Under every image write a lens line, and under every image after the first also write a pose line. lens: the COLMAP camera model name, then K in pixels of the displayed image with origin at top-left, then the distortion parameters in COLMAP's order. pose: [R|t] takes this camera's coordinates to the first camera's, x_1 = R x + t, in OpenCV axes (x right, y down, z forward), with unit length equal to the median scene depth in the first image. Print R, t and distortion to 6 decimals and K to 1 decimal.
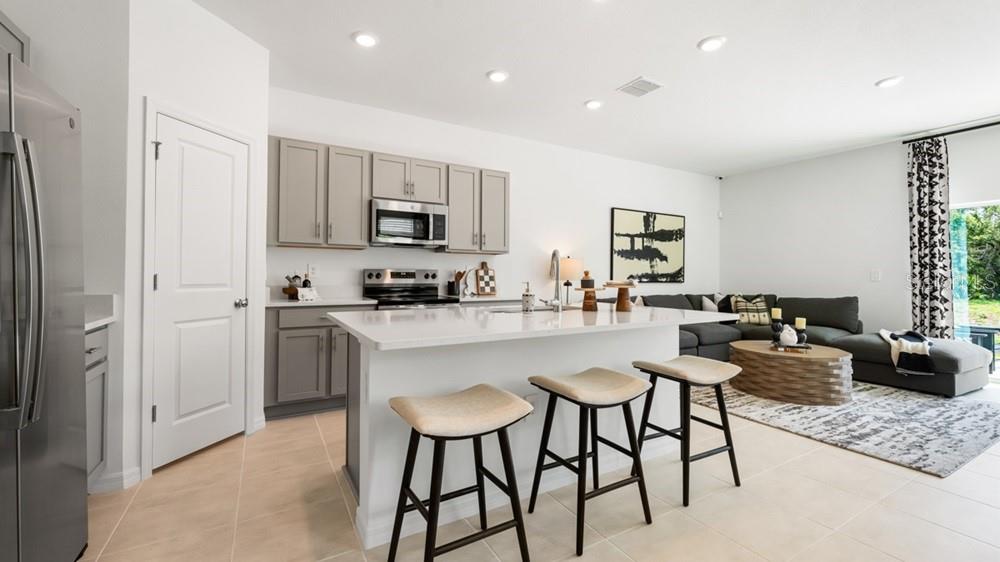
lens RADIAL K [[419.0, 0, 498.1], [0, 419.0, 270.6], [0, 0, 1]] dist [-0.000198, 0.000073]
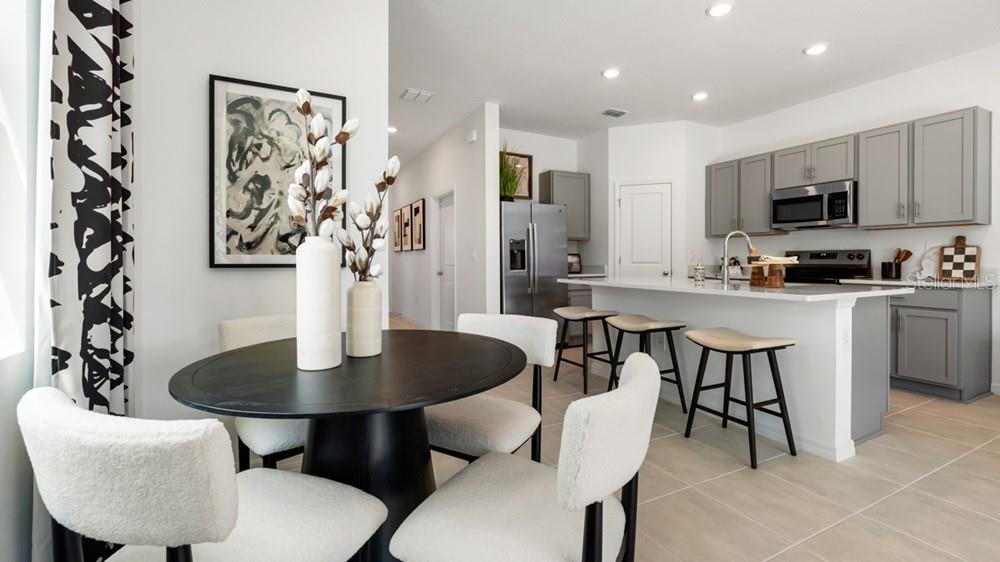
lens RADIAL K [[419.0, 0, 498.1], [0, 419.0, 270.6], [0, 0, 1]] dist [-0.000198, 0.000073]
pose [[-0.041860, 0.014388, -0.999020, 0.820438], [0.008368, 0.999866, 0.014049, 0.024825], [0.999088, -0.007772, -0.041975, 0.243410]]
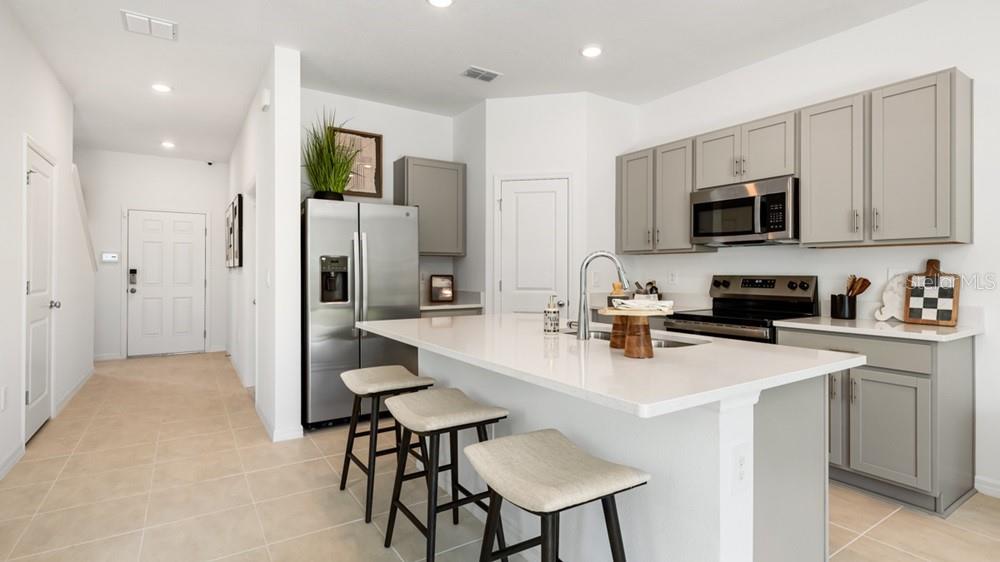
lens RADIAL K [[480.0, 0, 500.0], [0, 480.0, 281.0], [0, 0, 1]] dist [0.001686, 0.000030]
pose [[0.065756, 0.009279, -0.997793, 0.572349], [0.006166, 0.999934, 0.009706, -0.004478], [0.997817, -0.006791, 0.065695, 0.486999]]
